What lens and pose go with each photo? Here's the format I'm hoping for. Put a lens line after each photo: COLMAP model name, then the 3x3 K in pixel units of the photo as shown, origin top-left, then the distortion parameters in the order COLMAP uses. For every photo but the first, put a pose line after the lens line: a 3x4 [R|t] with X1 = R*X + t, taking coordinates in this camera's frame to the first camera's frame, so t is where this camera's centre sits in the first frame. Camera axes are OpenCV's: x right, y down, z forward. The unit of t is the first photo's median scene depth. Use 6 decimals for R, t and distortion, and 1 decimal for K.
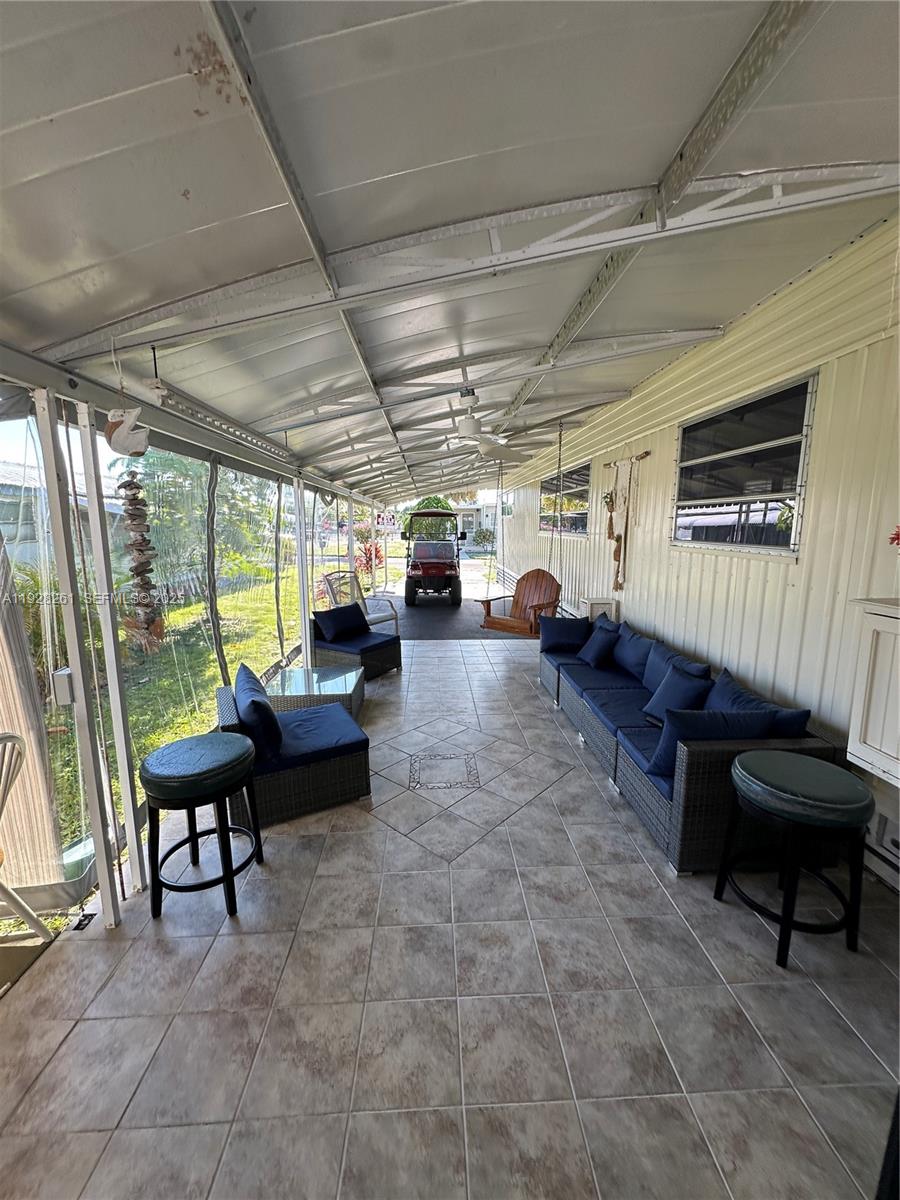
lens RADIAL K [[477.2, 0, 450.0], [0, 477.2, 600.0], [0, 0, 1]] dist [0.001797, 0.000235]
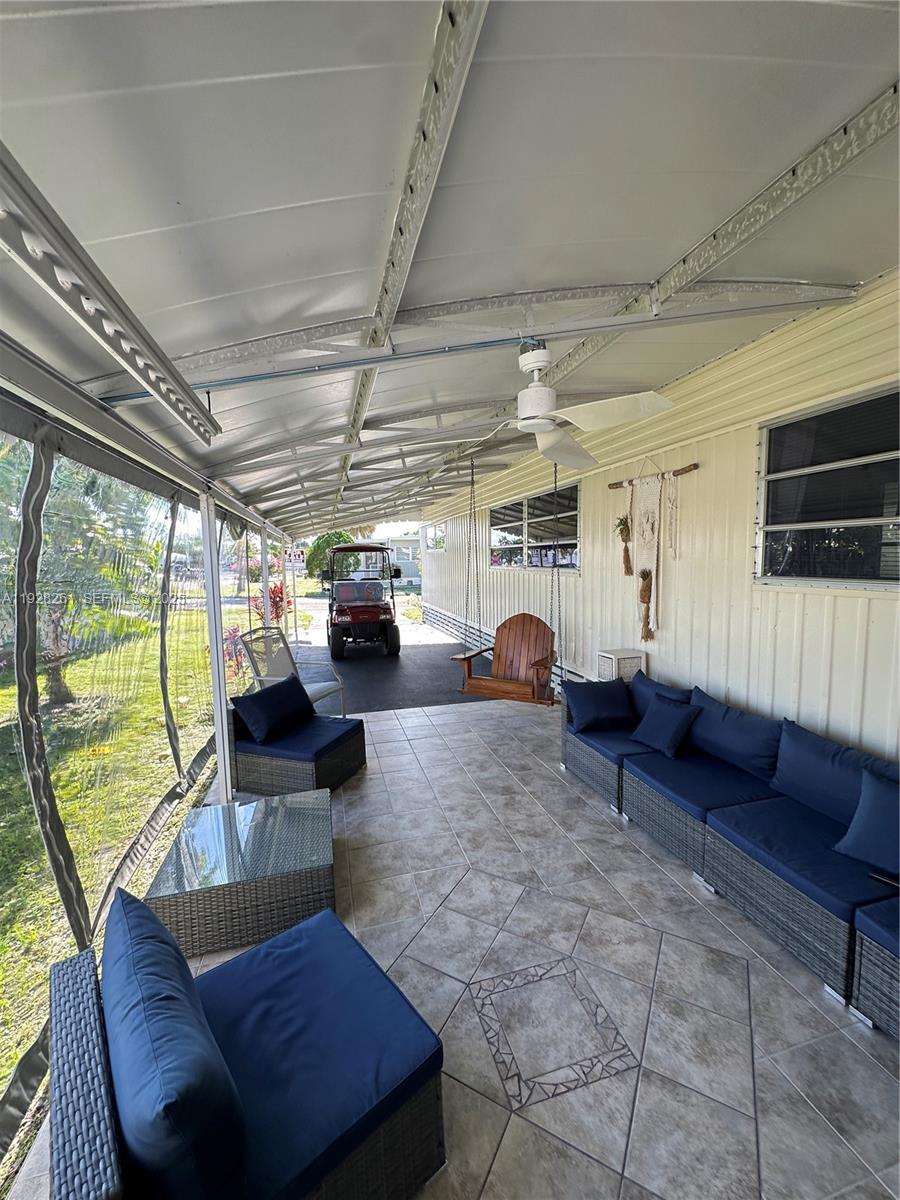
lens RADIAL K [[477.2, 0, 450.0], [0, 477.2, 600.0], [0, 0, 1]] dist [0.001797, 0.000235]
pose [[0.974955, -0.038199, 0.219098, -0.127113], [0.053480, 0.996500, -0.064240, -0.048777], [-0.215877, 0.074348, 0.973586, 0.274587]]
